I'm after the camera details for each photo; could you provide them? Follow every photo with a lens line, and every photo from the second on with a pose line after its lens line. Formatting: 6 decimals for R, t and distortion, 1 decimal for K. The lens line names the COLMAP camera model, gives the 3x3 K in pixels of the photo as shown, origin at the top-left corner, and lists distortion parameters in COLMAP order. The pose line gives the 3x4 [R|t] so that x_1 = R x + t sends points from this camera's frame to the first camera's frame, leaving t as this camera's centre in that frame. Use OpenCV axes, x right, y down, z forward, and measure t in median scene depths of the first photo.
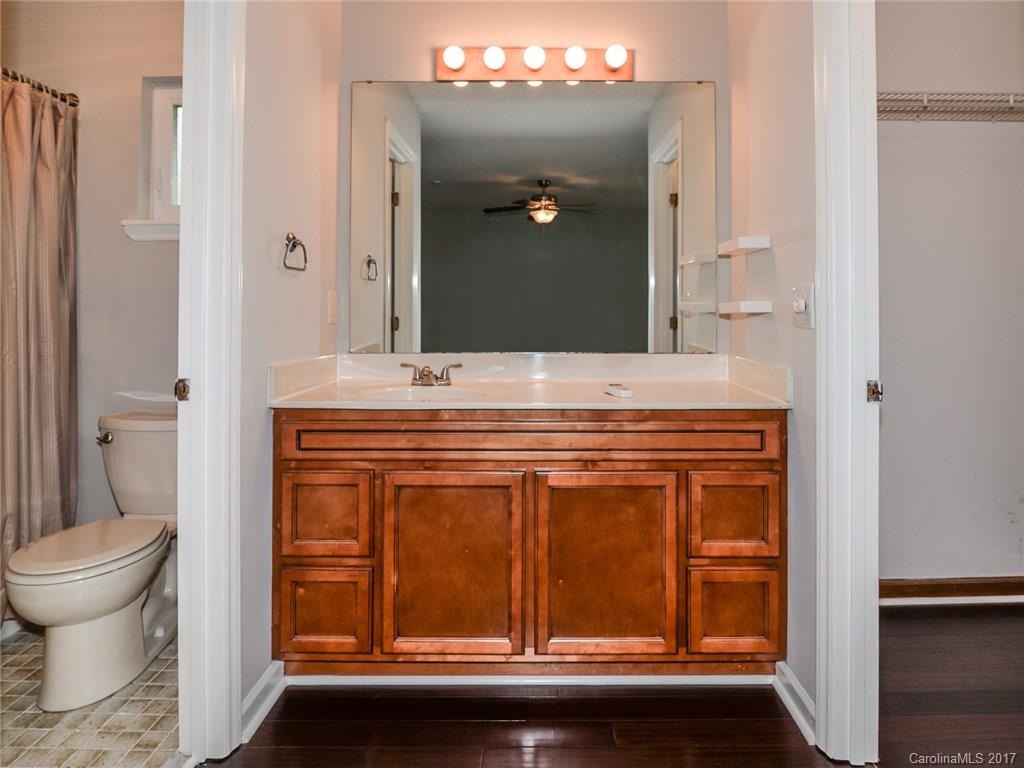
lens RADIAL K [[586.8, 0, 556.7], [0, 586.8, 300.0], [0, 0, 1]] dist [-0.025479, 0.001436]
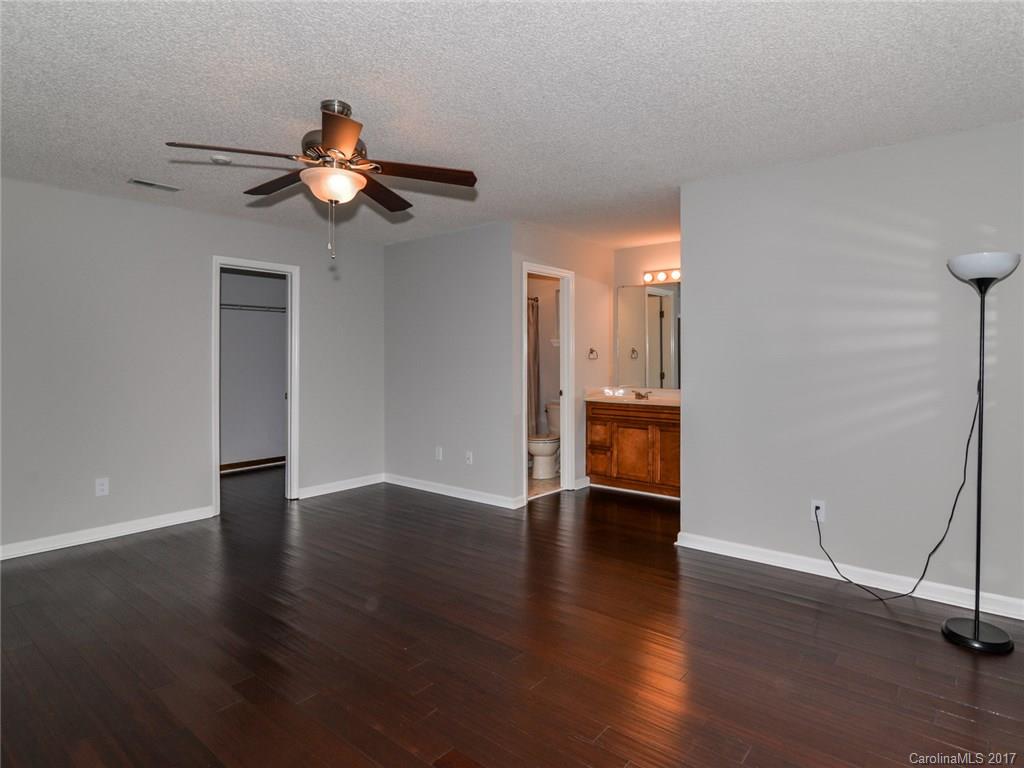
lens RADIAL K [[533.5, 0, 507.5], [0, 533.5, 379.3], [0, 0, 1]] dist [-0.004067, -0.000366]
pose [[0.728005, 0.016588, -0.685371, 1.103340], [0.019143, 0.998826, 0.044508, -0.073403], [0.685305, -0.045522, 0.726832, -1.316758]]
